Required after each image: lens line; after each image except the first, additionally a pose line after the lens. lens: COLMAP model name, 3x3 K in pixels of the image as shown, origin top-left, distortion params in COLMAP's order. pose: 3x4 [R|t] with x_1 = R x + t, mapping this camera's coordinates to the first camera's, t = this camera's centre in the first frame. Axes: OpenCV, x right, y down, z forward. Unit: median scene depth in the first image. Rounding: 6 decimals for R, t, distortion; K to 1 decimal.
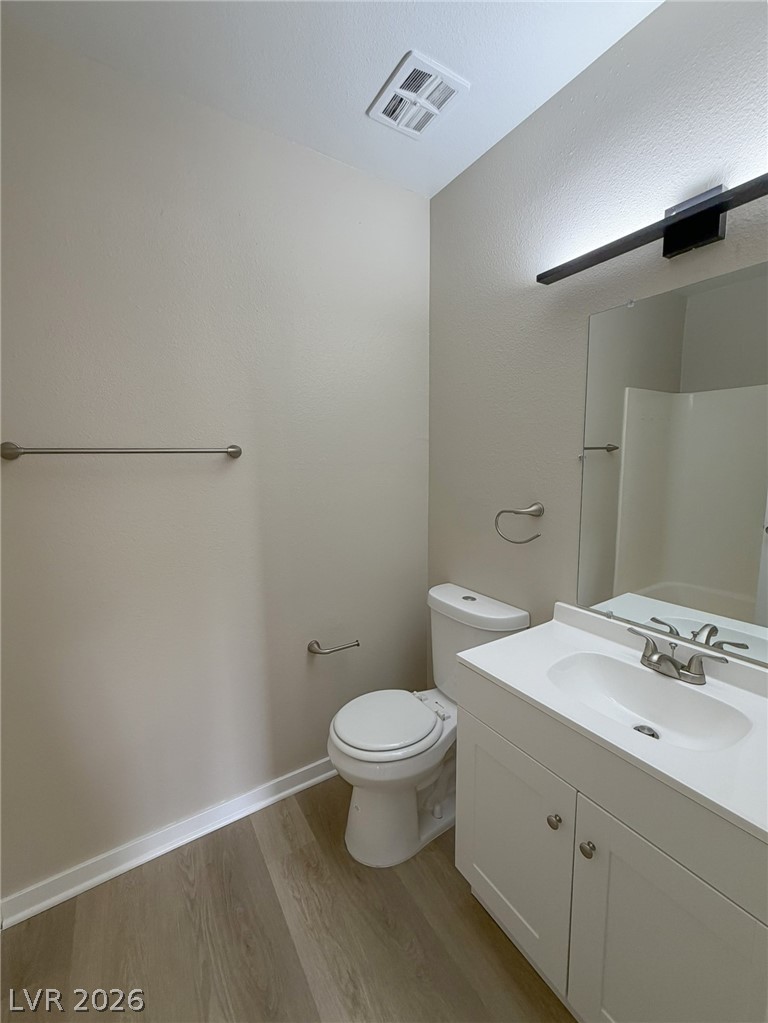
lens RADIAL K [[412.1, 0, 385.5], [0, 412.1, 514.5], [0, 0, 1]] dist [-0.001055, -0.000121]
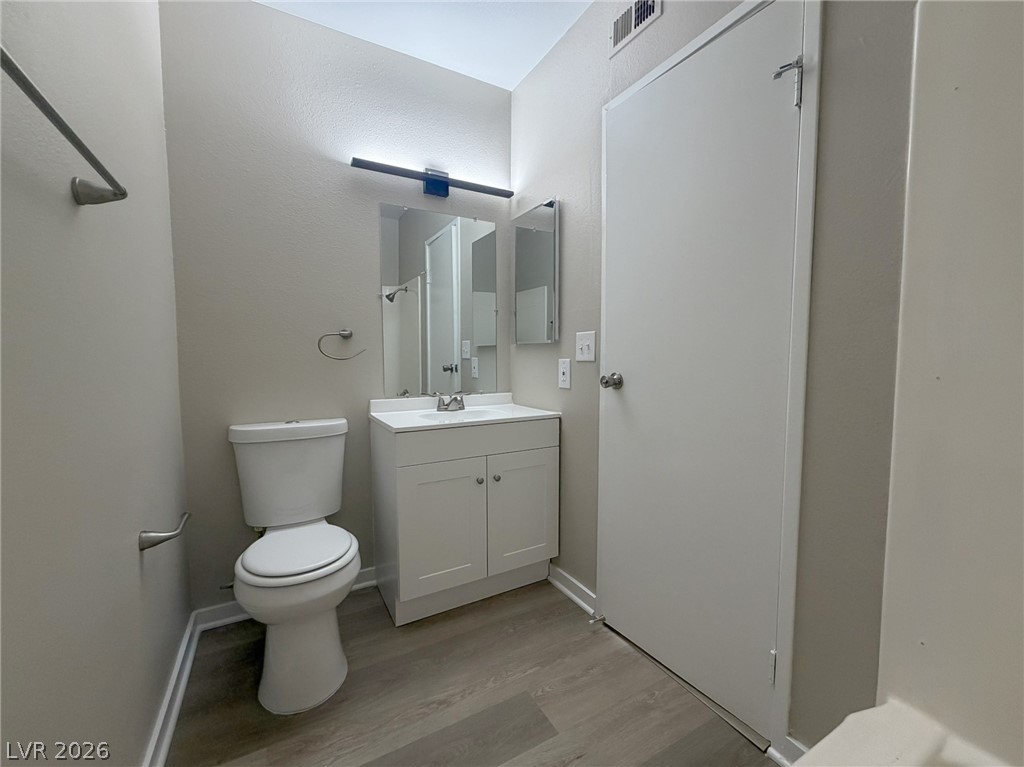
lens RADIAL K [[414.9, 0, 511.0], [0, 414.9, 381.3], [0, 0, 1]] dist [-0.001196, -0.000020]
pose [[0.057942, -0.054635, 0.996824, -1.058860], [0.135578, 0.989681, 0.046362, 0.172875], [-0.989071, 0.132461, 0.064751, 0.501540]]
